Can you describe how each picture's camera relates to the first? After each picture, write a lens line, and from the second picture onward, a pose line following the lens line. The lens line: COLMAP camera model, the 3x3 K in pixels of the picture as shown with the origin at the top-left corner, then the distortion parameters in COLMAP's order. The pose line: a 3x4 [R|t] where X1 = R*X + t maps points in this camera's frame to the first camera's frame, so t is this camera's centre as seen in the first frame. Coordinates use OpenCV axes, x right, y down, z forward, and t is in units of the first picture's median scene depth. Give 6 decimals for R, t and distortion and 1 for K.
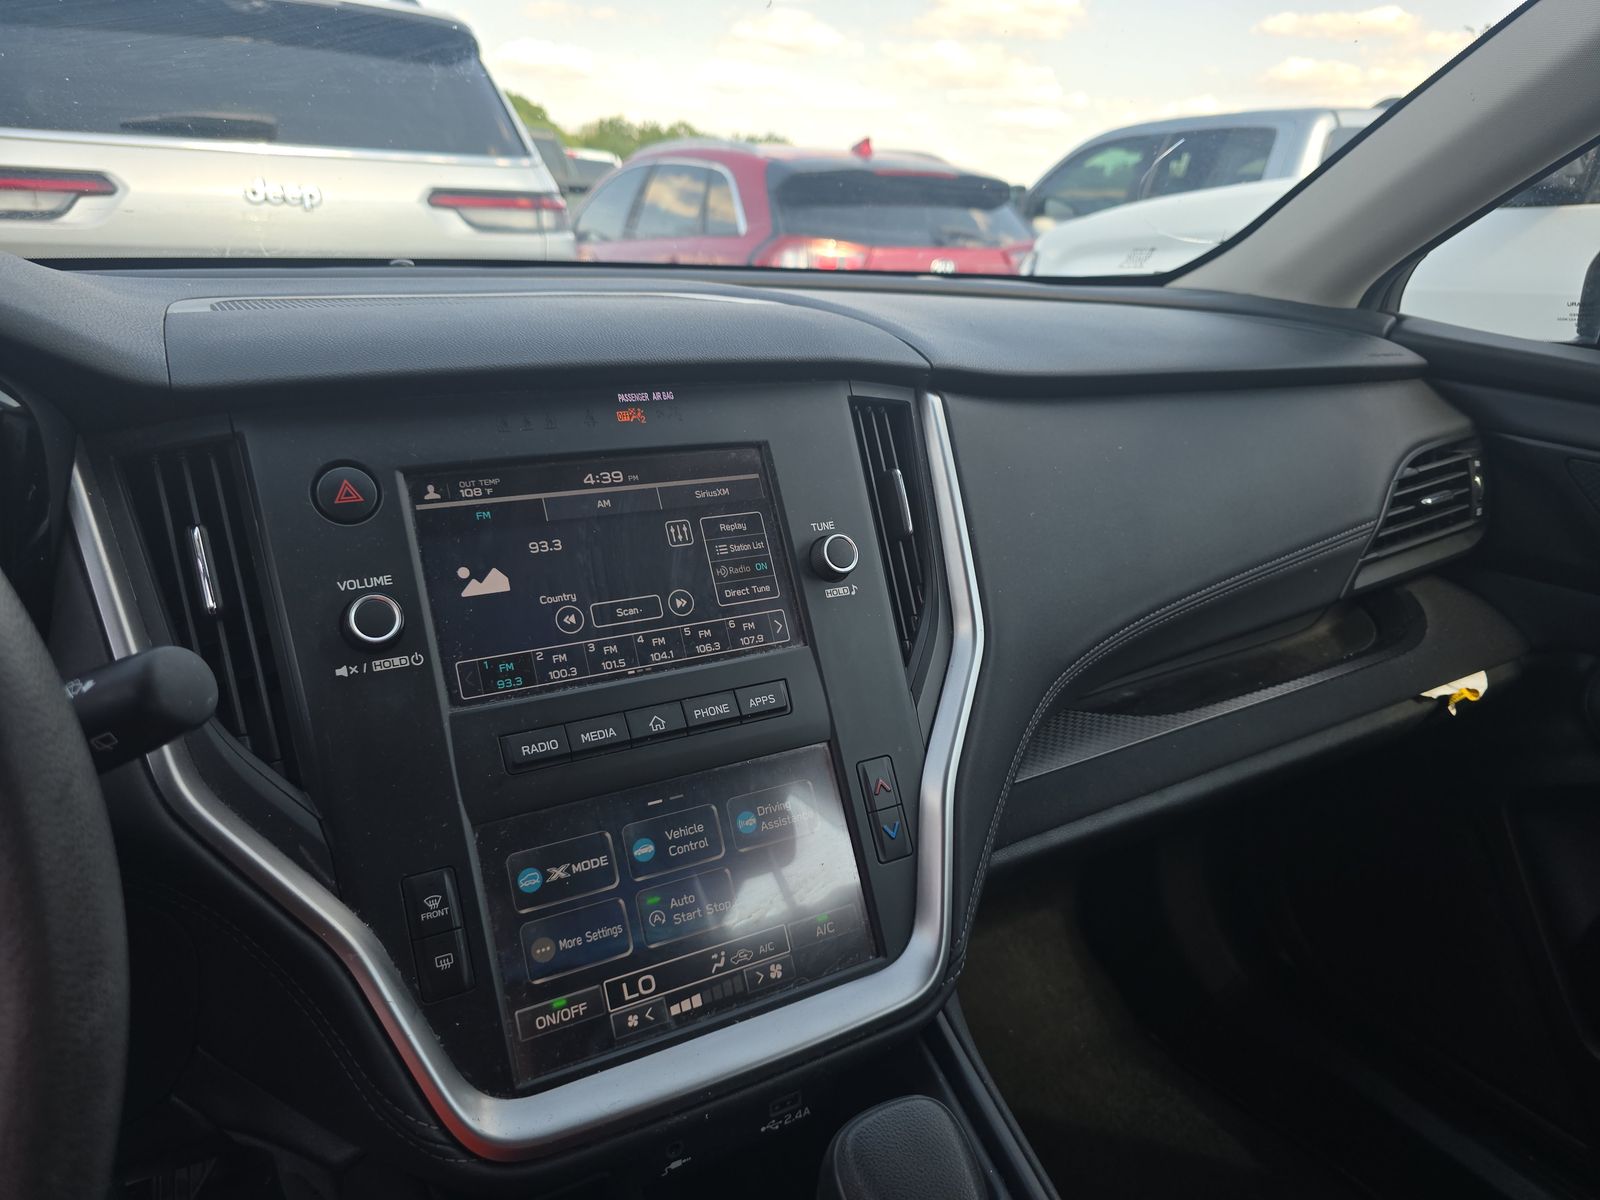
lens RADIAL K [[1087.9, 0, 799.2], [0, 1087.9, 604.2], [0, 0, 1]] dist [0.028388, -0.022420]
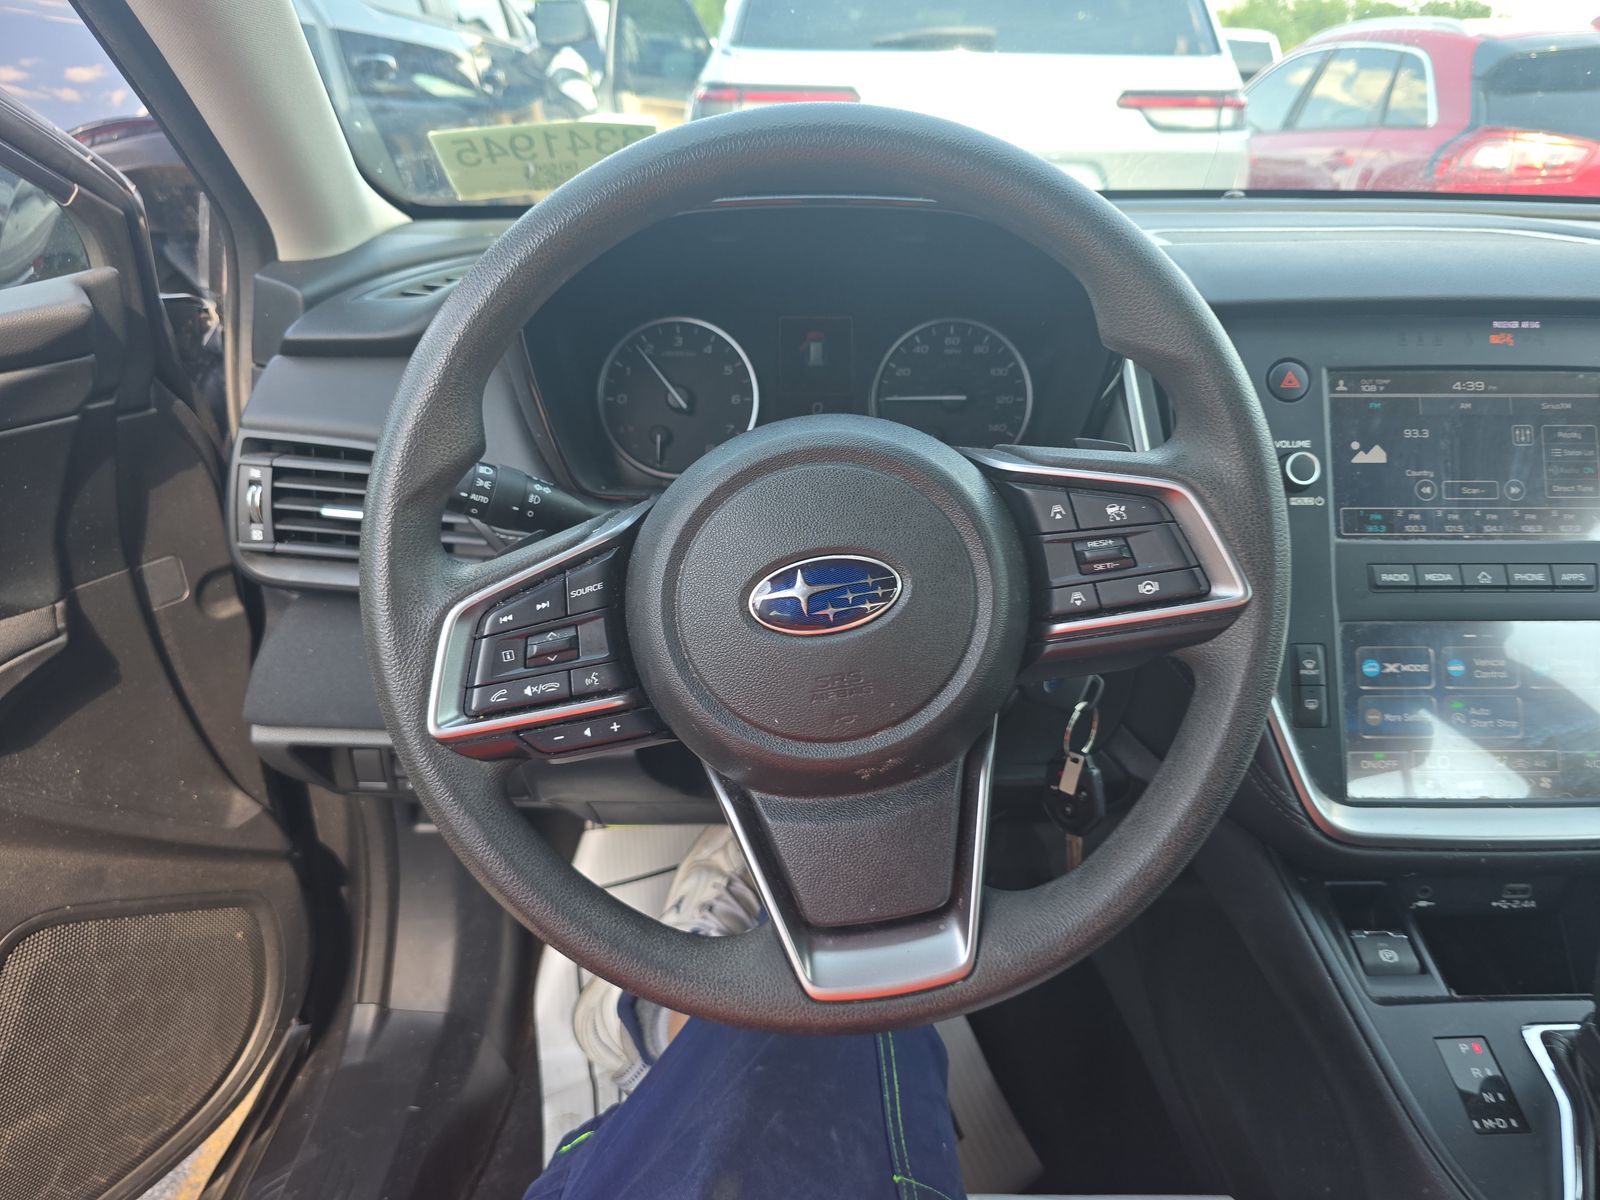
lens RADIAL K [[1087.9, 0, 799.8], [0, 1087.9, 592.6], [0, 0, 1]] dist [0.028388, -0.022420]
pose [[0.879044, 0.180098, -0.441415, -0.262780], [-0.141587, 0.982747, 0.119003, 0.084478], [0.455231, -0.042110, 0.889377, -0.542647]]
